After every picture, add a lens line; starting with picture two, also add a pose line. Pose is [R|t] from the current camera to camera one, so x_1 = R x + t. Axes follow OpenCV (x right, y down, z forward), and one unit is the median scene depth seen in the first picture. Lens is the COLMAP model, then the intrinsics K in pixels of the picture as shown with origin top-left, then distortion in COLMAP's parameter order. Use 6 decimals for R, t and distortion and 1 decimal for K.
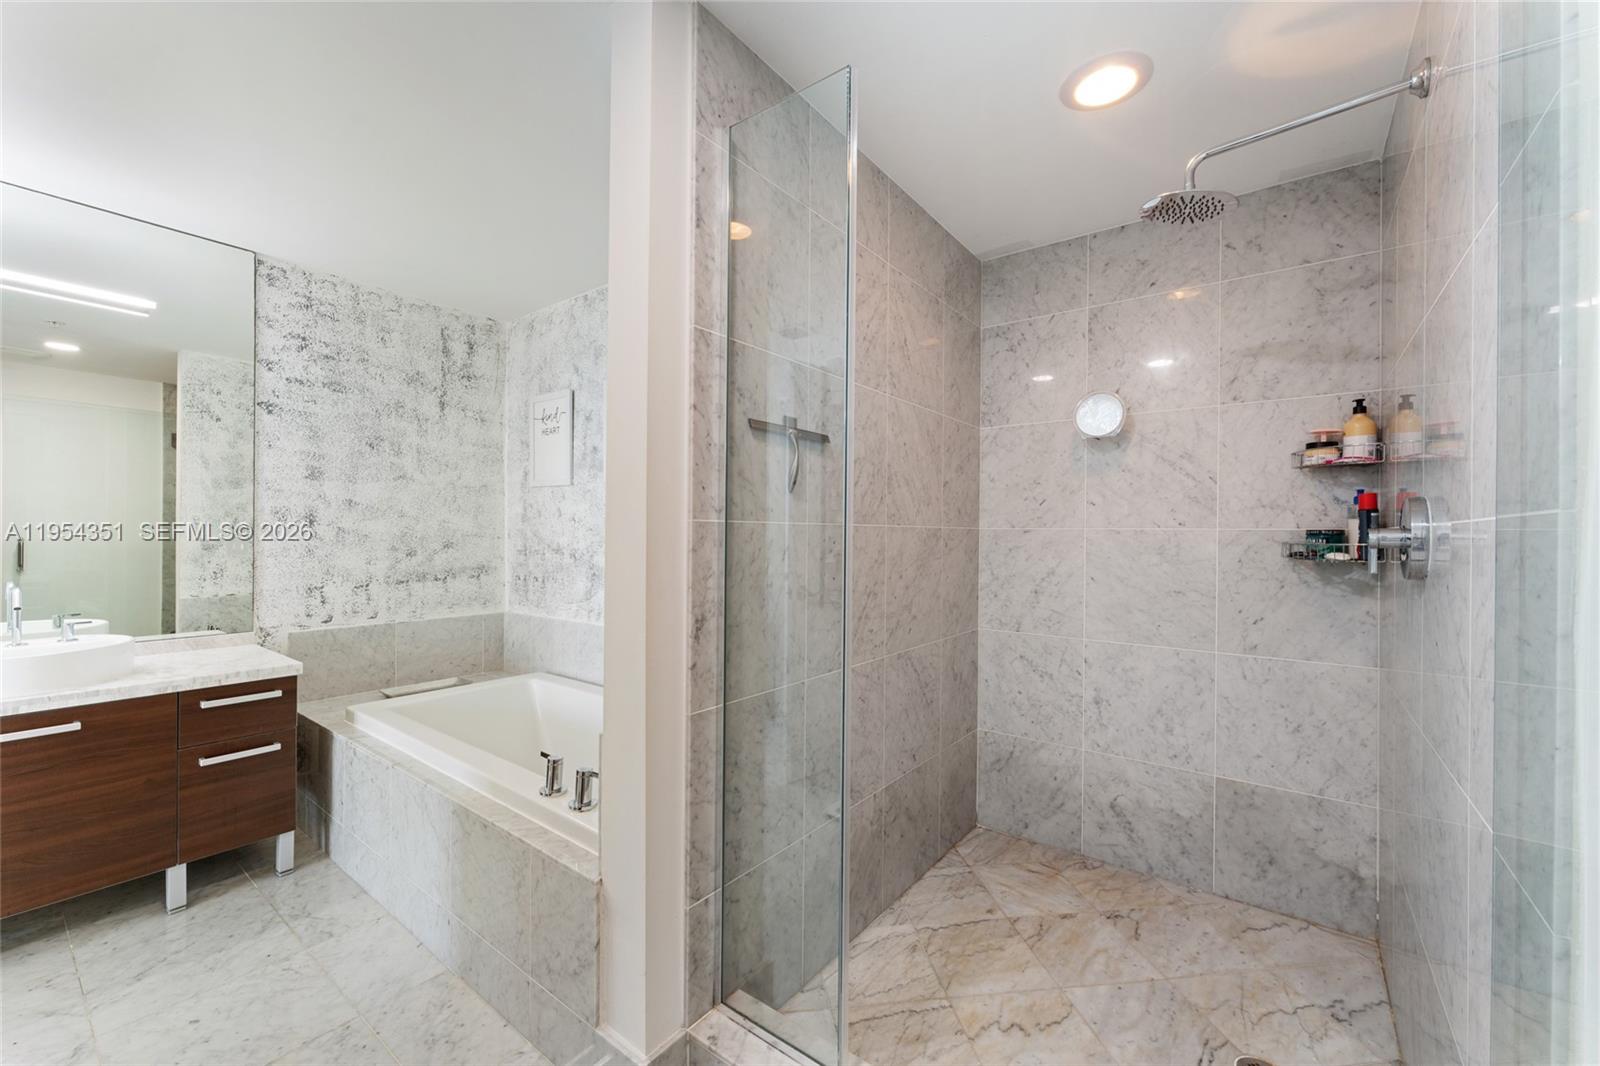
lens RADIAL K [[636.4, 0, 796.0], [0, 636.4, 535.4], [0, 0, 1]] dist [0.001936, -0.000397]
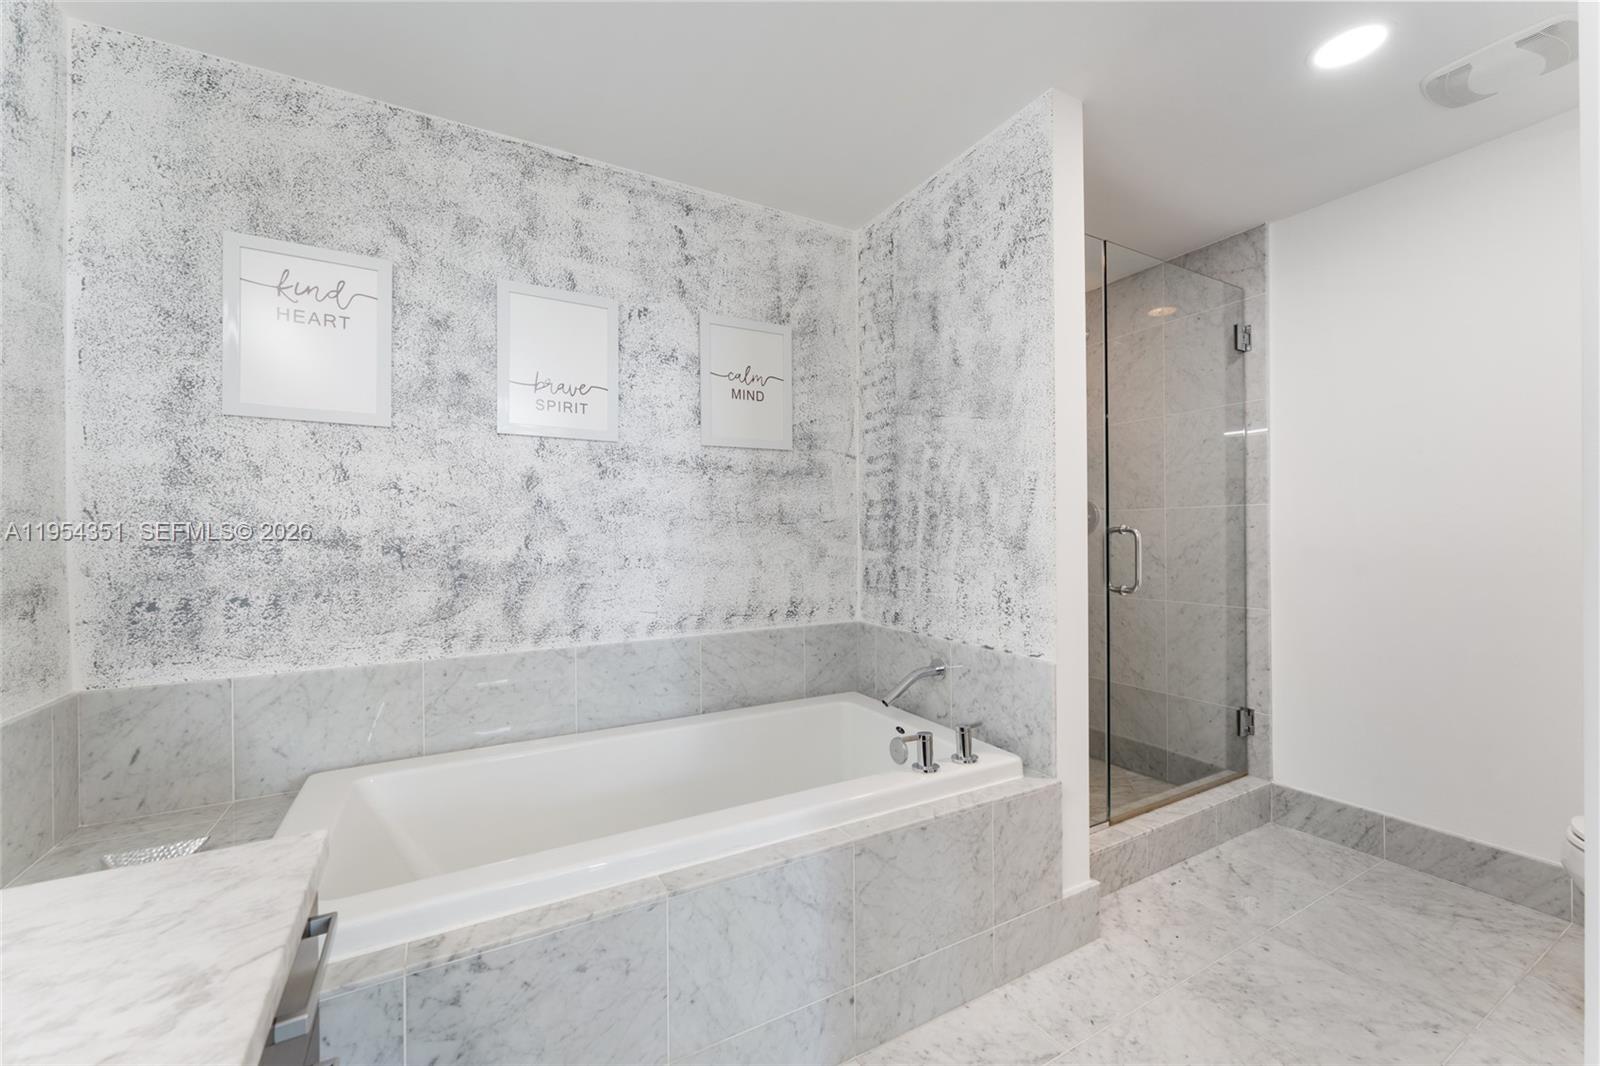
lens RADIAL K [[636.4, 0, 799.0], [0, 636.4, 533.6], [0, 0, 1]] dist [0.001936, -0.000397]
pose [[0.397526, -0.008795, 0.917549, -0.724522], [0.014338, 0.999892, 0.003372, 0.020413], [-0.917479, 0.011815, 0.397609, 0.424663]]
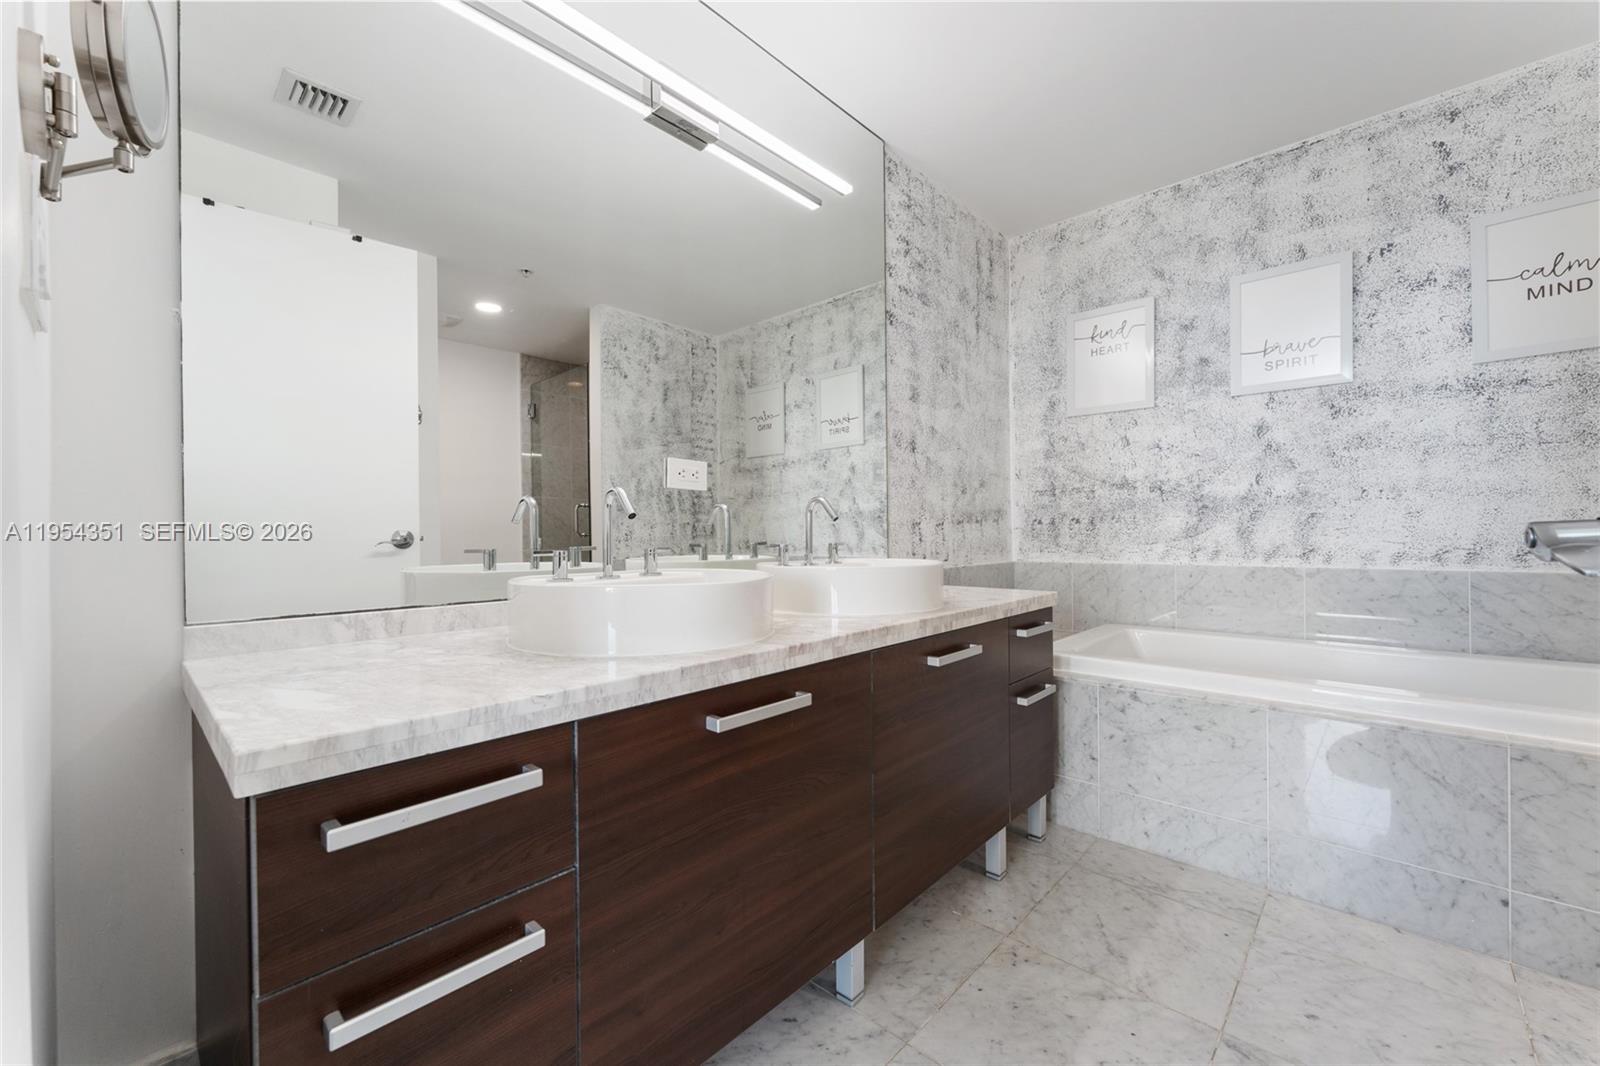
lens RADIAL K [[636.4, 0, 795.6], [0, 636.4, 532.8], [0, 0, 1]] dist [0.001936, -0.000397]
pose [[0.994803, -0.017752, -0.100262, -0.742551], [0.017314, 0.999836, -0.005243, 0.086845], [0.100339, 0.003480, 0.994947, 0.086861]]
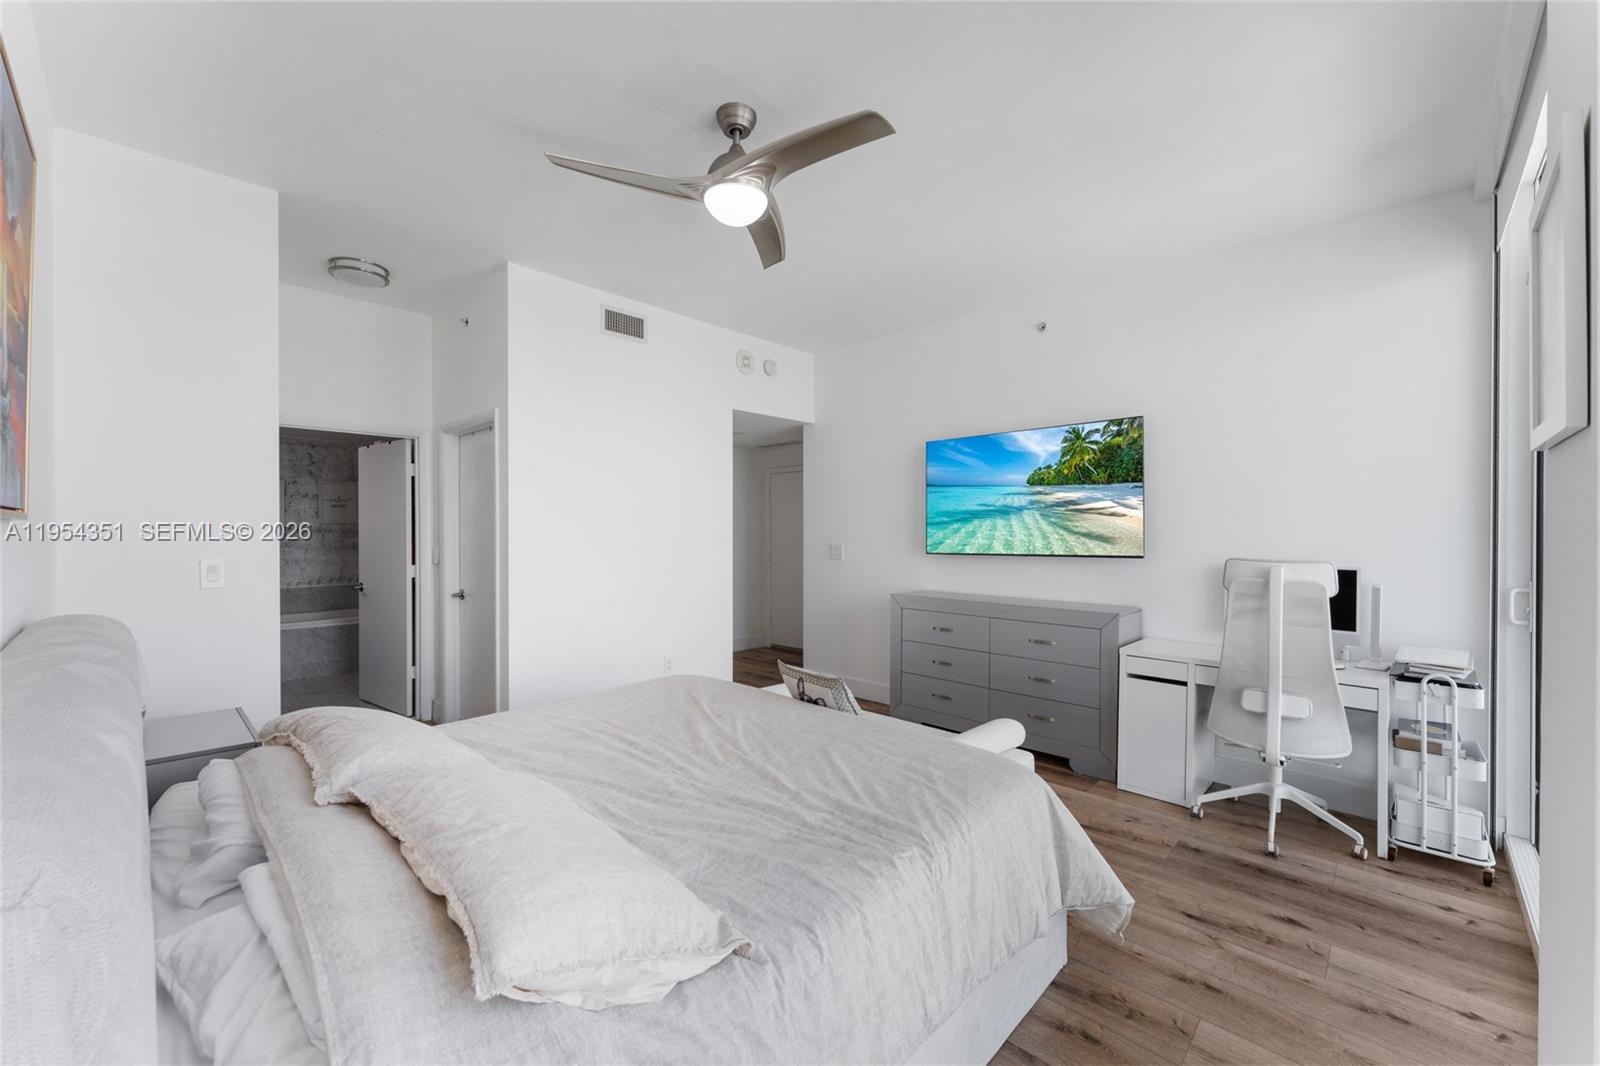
lens RADIAL K [[636.4, 0, 800.1], [0, 636.4, 521.1], [0, 0, 1]] dist [0.001936, -0.000397]
pose [[0.116944, -0.016191, 0.993006, -2.076665], [0.010748, 0.999829, 0.015036, -0.101965], [-0.993080, 0.008915, 0.117098, -1.075840]]
